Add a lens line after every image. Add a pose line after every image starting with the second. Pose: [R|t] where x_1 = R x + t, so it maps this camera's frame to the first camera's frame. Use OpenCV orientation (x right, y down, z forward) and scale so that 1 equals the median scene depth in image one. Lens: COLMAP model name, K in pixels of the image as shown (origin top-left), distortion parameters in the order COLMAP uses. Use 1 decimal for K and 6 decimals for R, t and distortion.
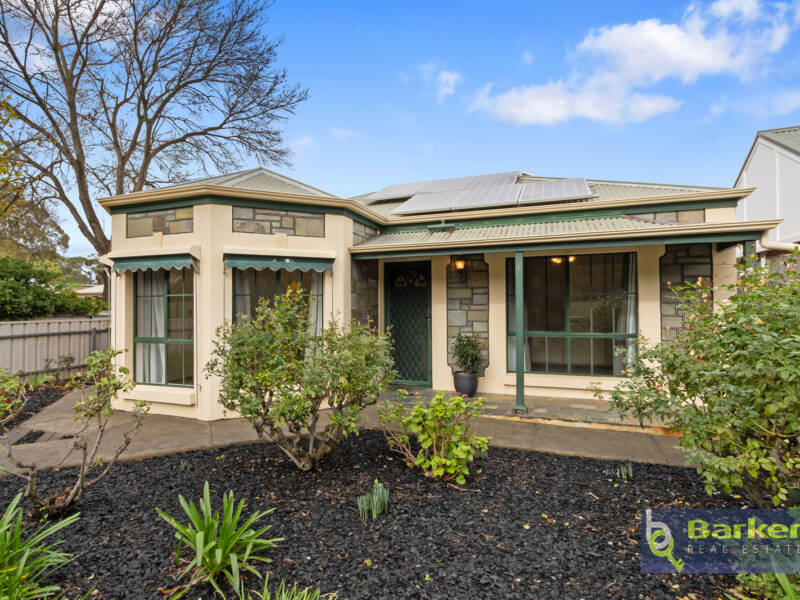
lens RADIAL K [[413.9, 0, 400.0], [0, 413.9, 300.0], [0, 0, 1]] dist [0.001392, 0.000083]
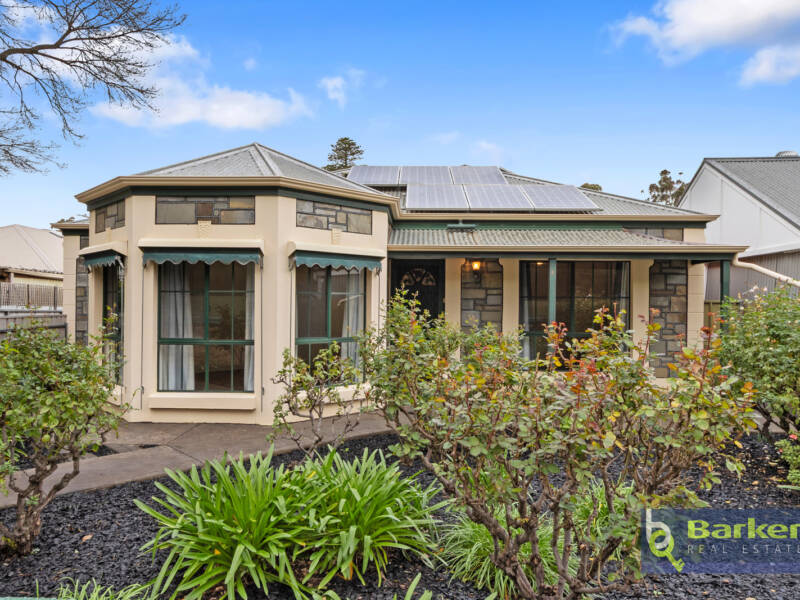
lens RADIAL K [[547.1, 0, 400.0], [0, 547.1, 300.0], [0, 0, 1]] dist [-0.004144, 0.000085]
pose [[0.952157, 0.017325, 0.305119, -0.507265], [-0.021063, 0.999738, 0.008963, -0.010736], [-0.304884, -0.014961, 0.952272, -0.245524]]
